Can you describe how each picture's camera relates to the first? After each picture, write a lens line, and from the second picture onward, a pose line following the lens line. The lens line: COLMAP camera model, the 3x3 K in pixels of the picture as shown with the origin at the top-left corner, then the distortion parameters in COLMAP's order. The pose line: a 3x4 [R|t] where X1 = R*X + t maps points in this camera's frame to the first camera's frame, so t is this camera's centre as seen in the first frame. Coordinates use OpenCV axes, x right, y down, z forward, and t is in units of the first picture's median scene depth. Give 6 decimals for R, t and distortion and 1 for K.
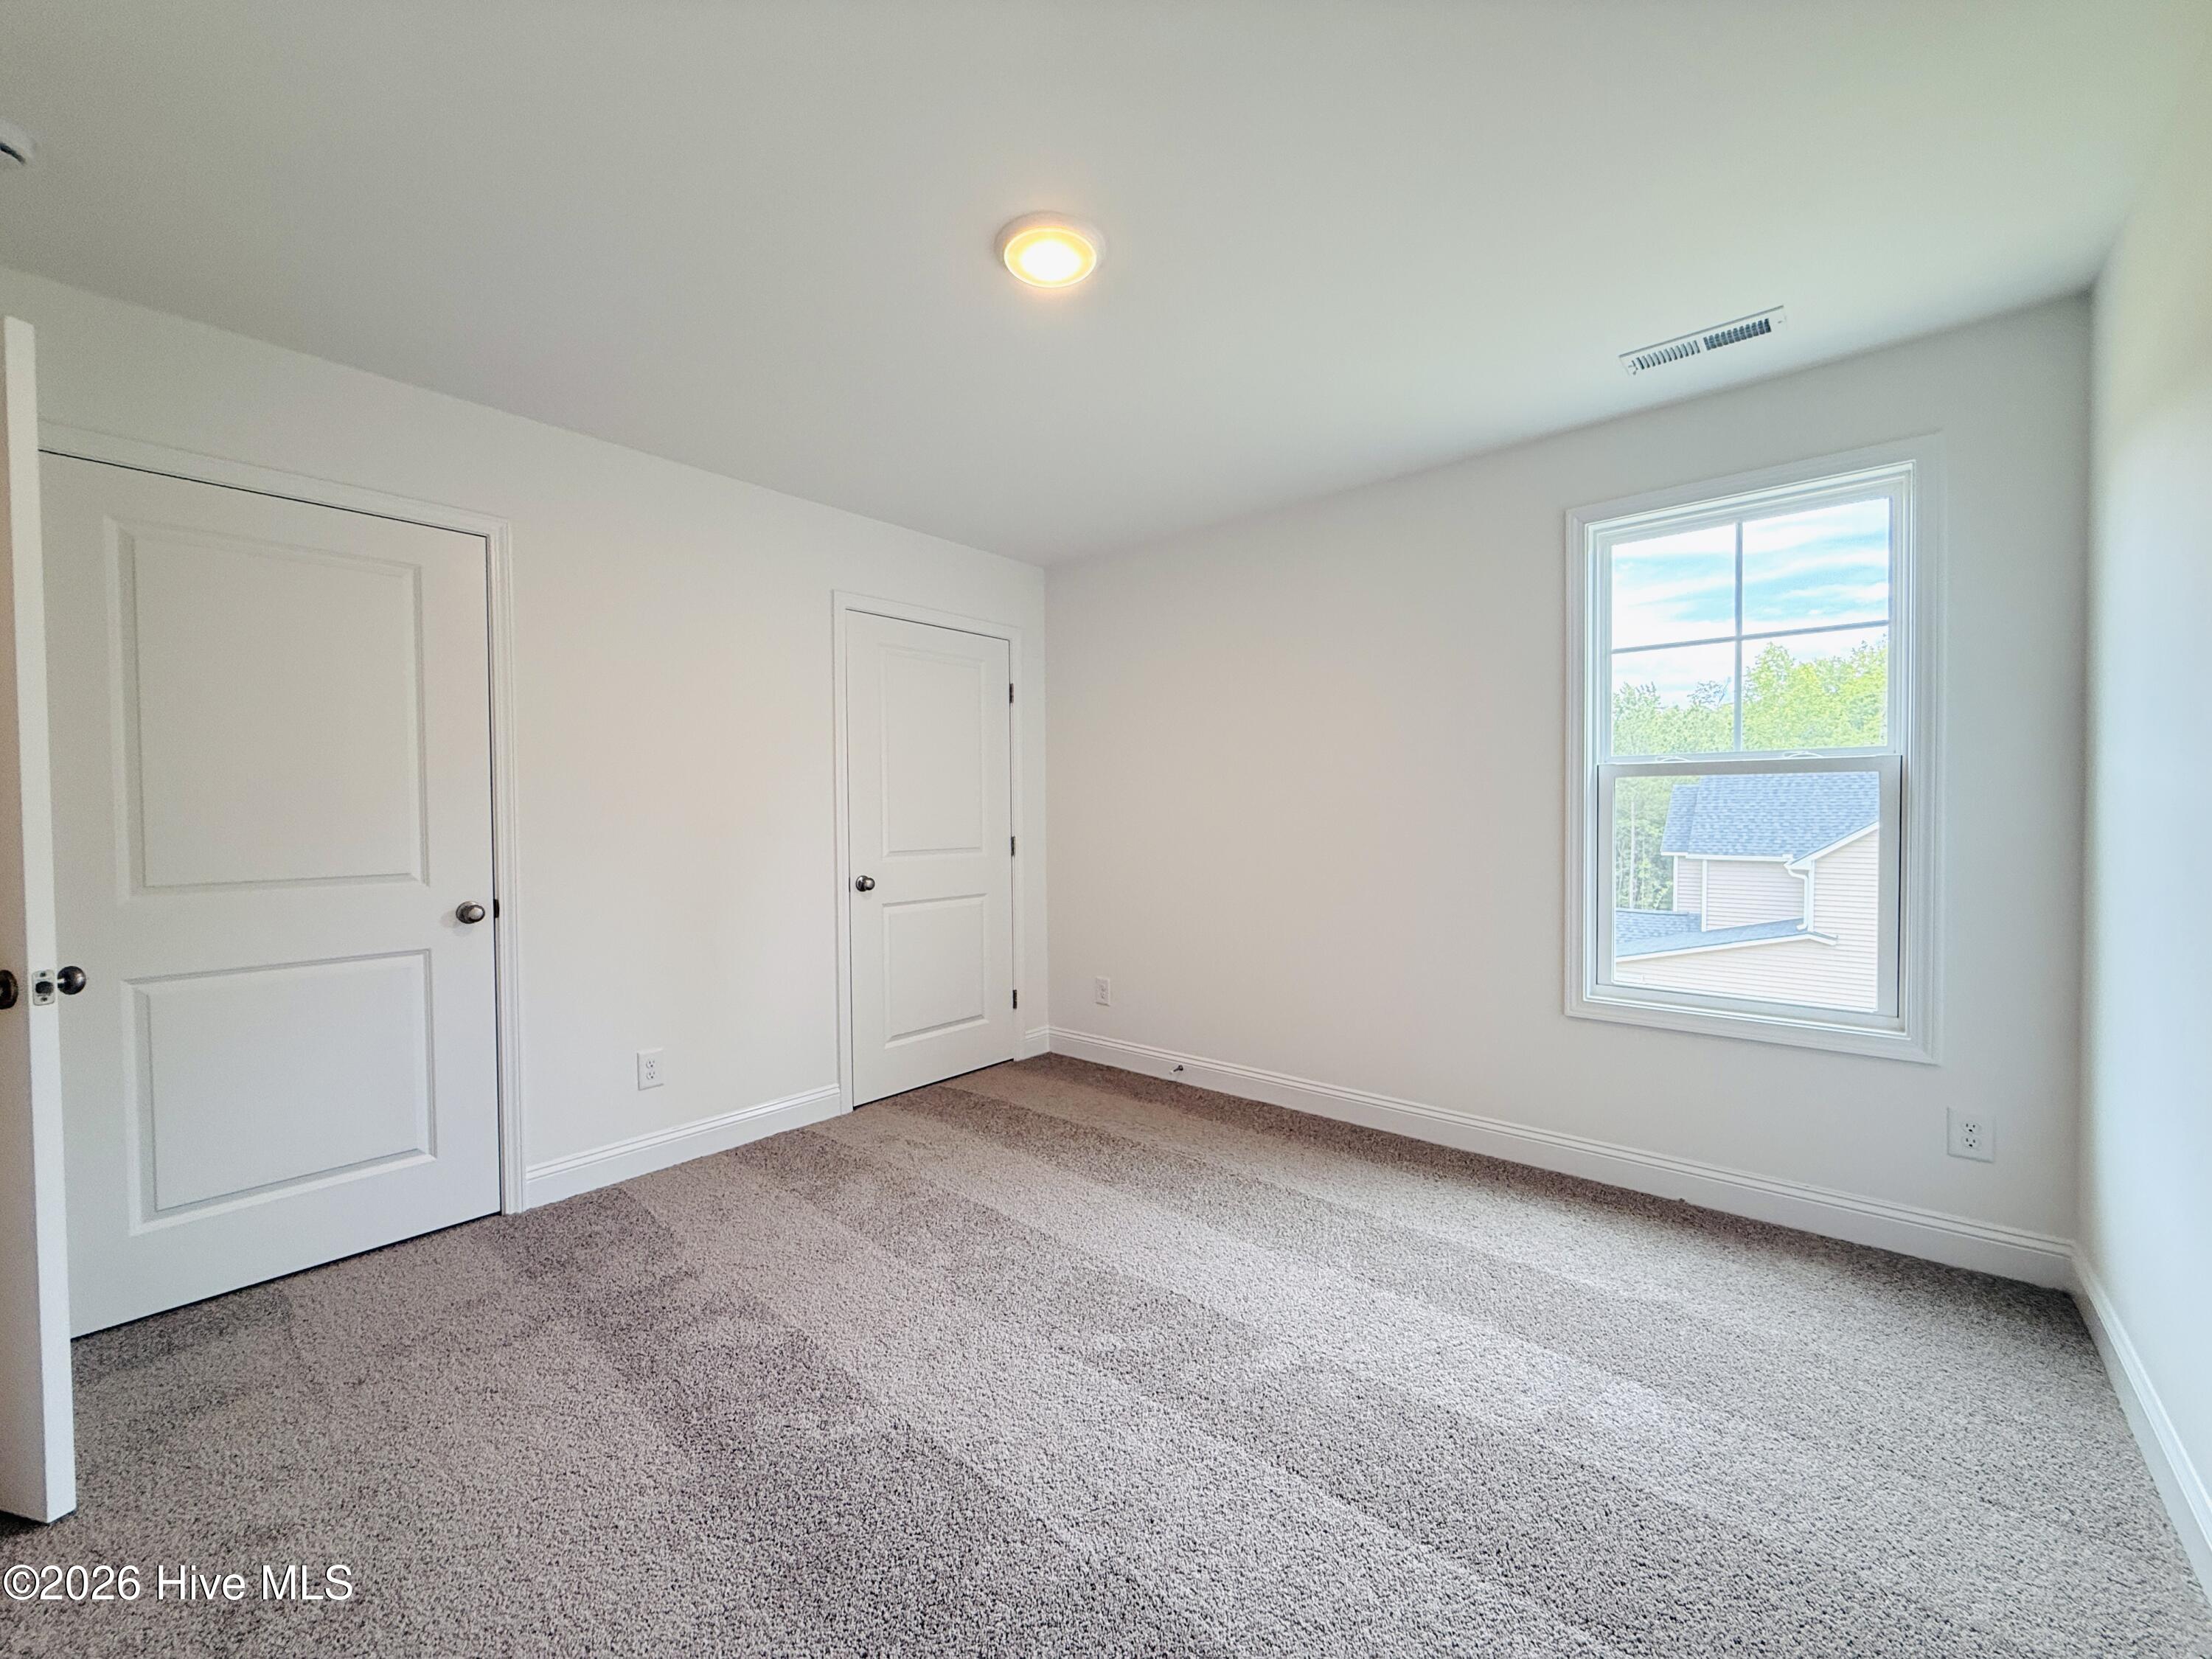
lens RADIAL K [[891.9, 0, 1093.6], [0, 891.9, 826.8], [0, 0, 1]] dist [0.001286, -0.000406]
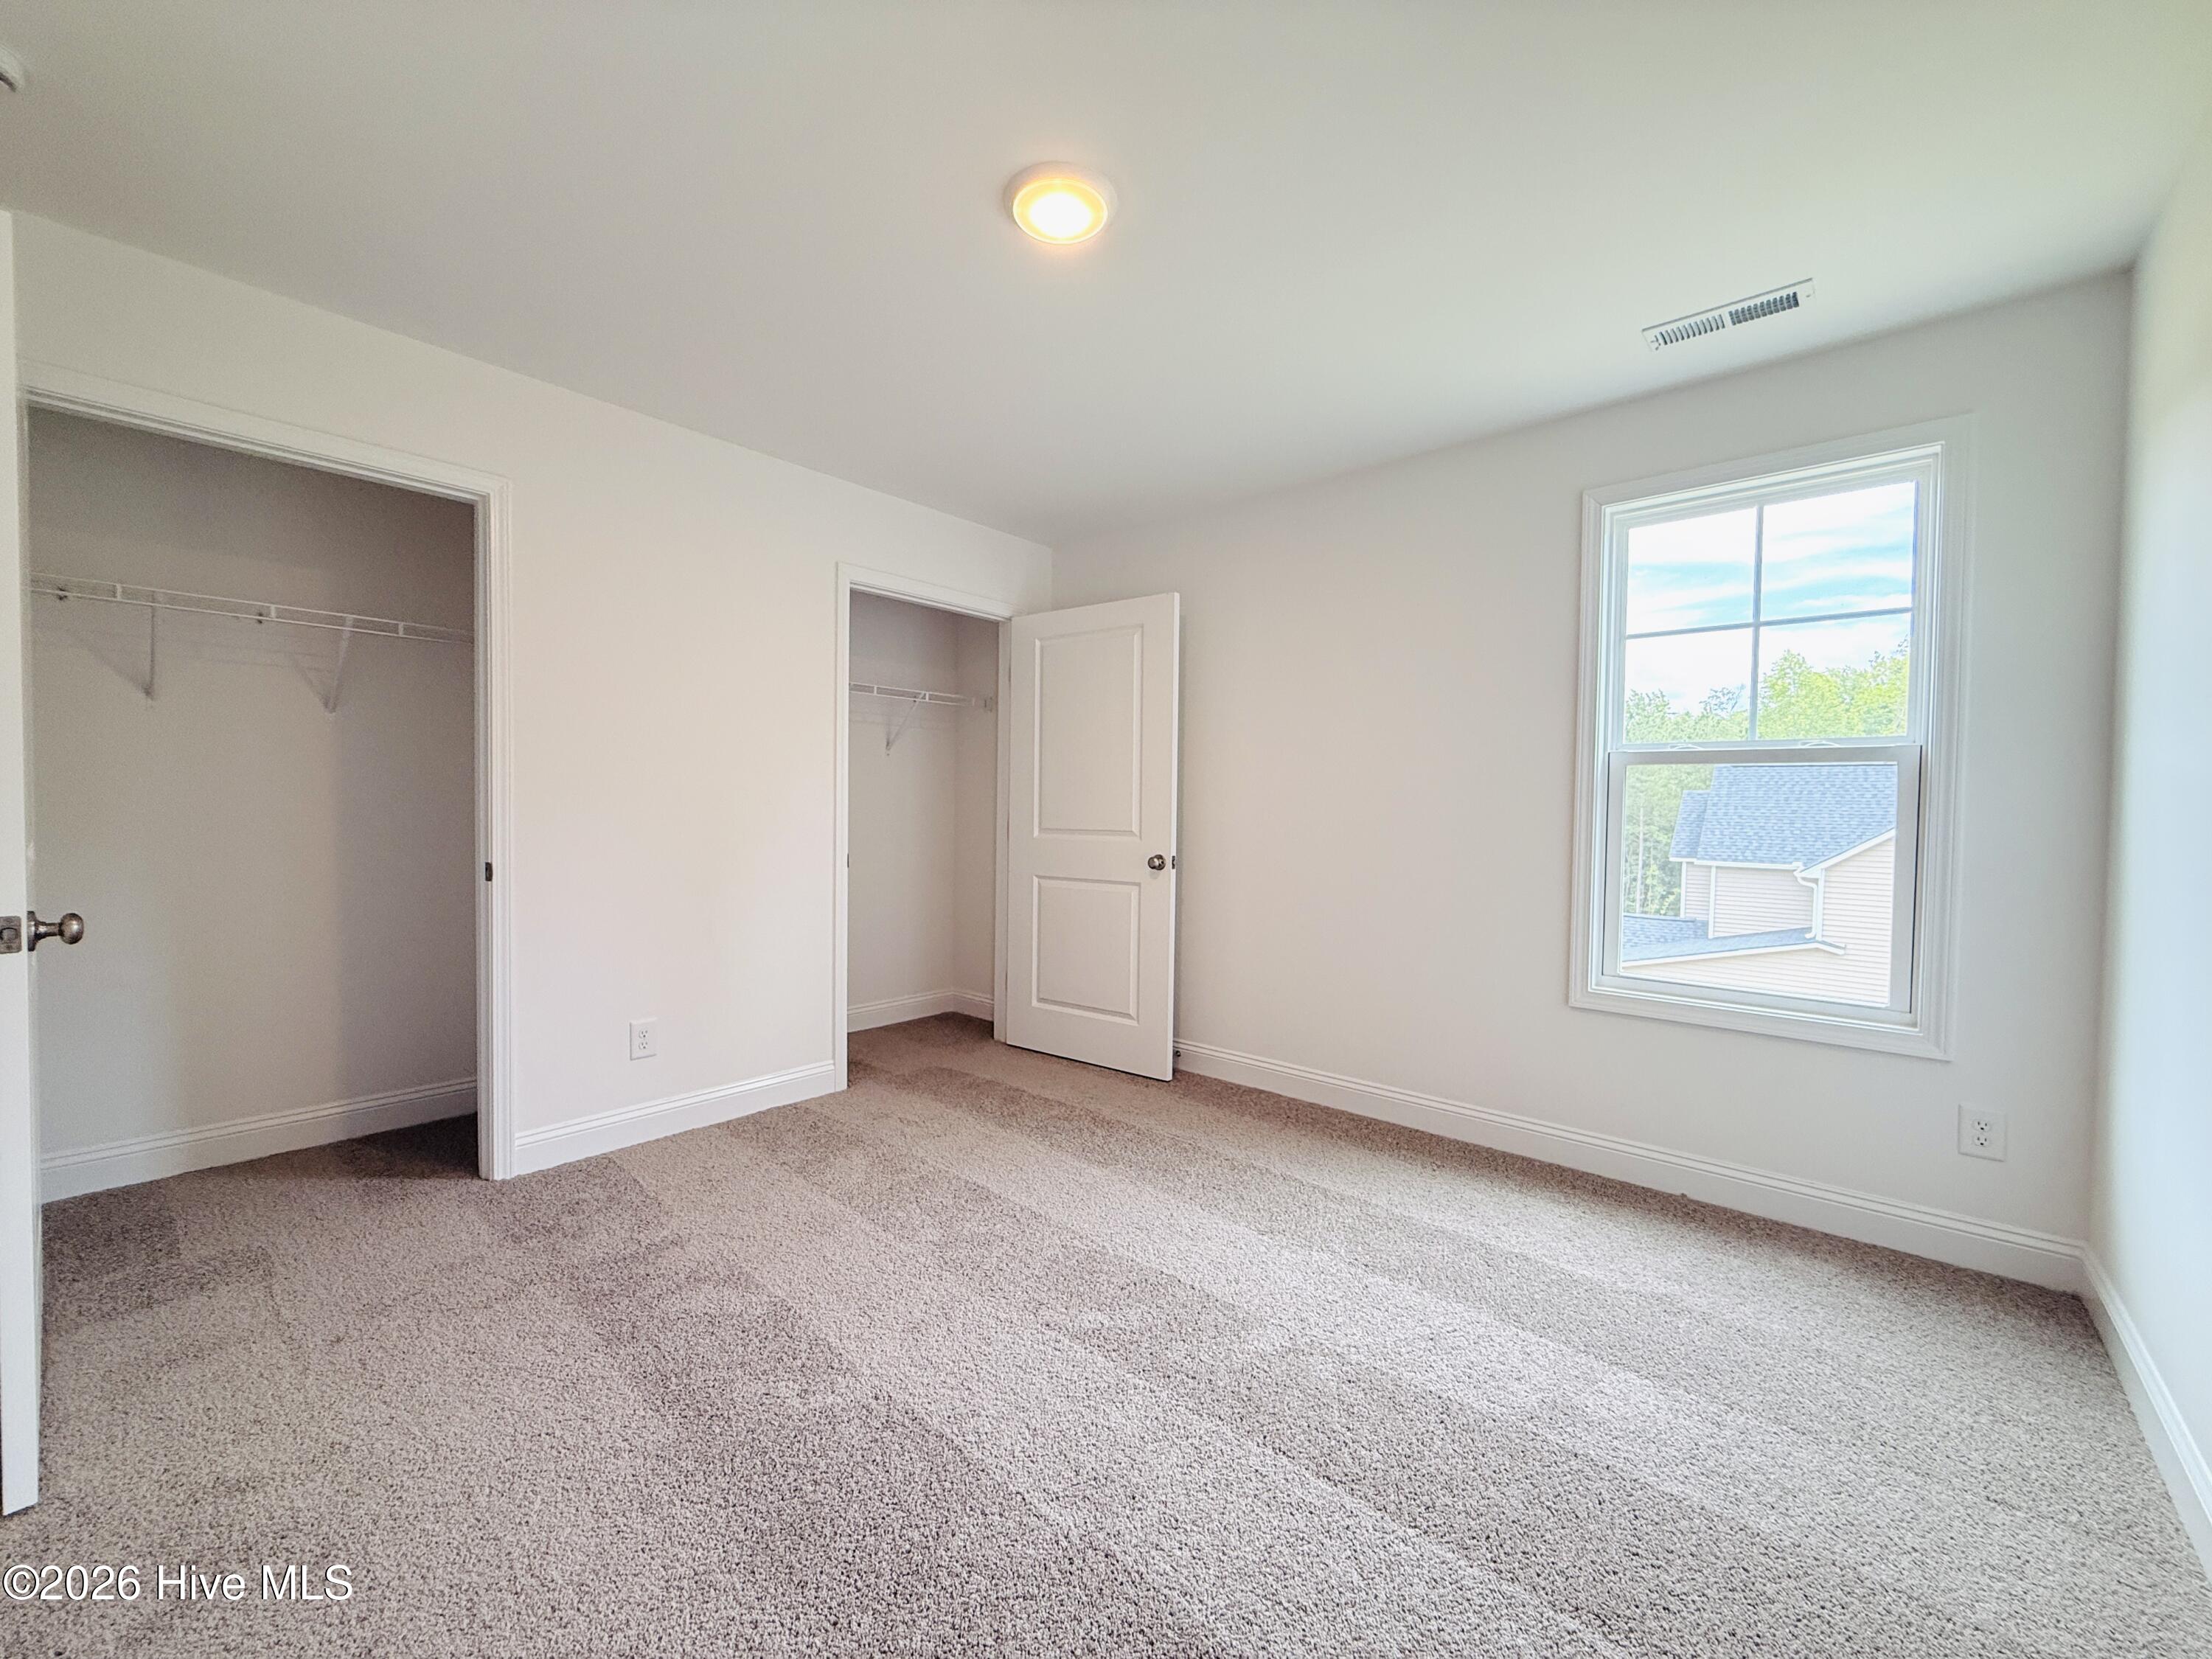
lens RADIAL K [[891.9, 0, 1093.4], [0, 891.9, 827.8], [0, 0, 1]] dist [0.001286, -0.000406]
pose [[0.999747, 0.021369, -0.007060, 0.009367], [-0.021323, 0.999751, 0.006651, 0.028178], [0.007201, -0.006499, 0.999953, 0.018821]]
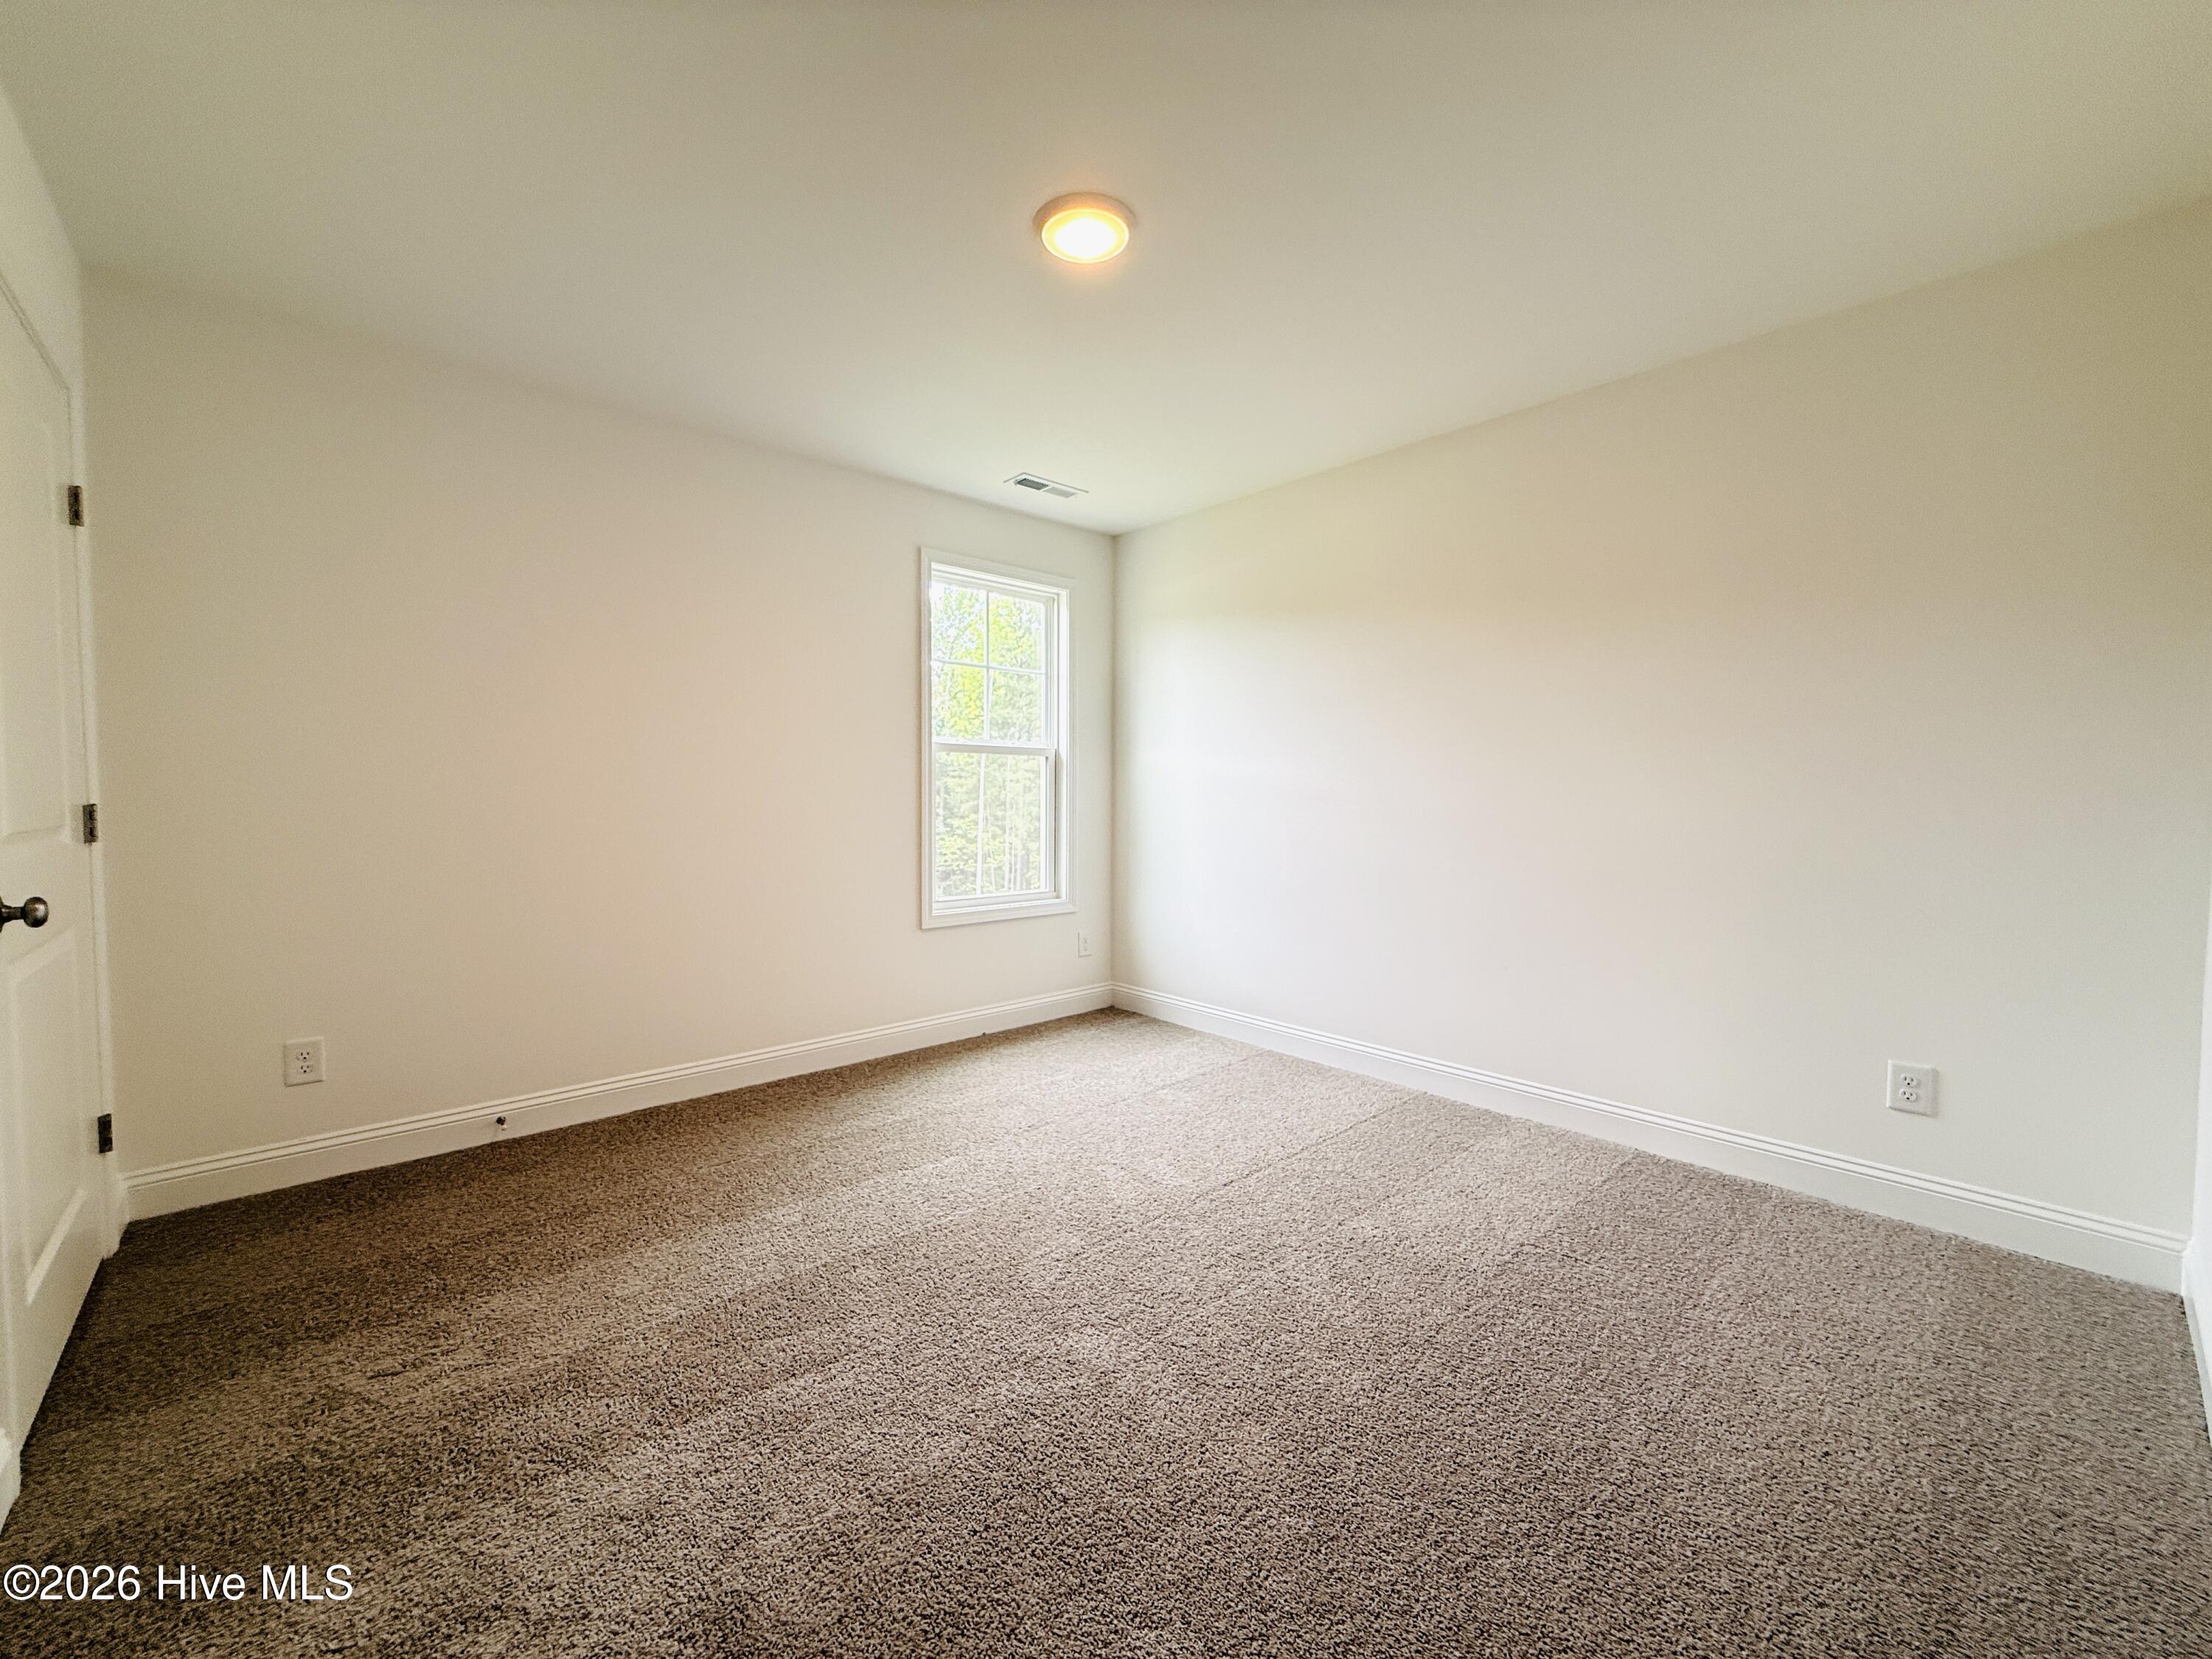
lens RADIAL K [[891.9, 0, 1117.1], [0, 891.9, 806.7], [0, 0, 1]] dist [0.001286, -0.000406]
pose [[0.099288, -0.009835, 0.995010, -1.107299], [0.010111, 0.999910, 0.008875, 0.030289], [-0.995007, 0.009179, 0.099378, 0.838528]]
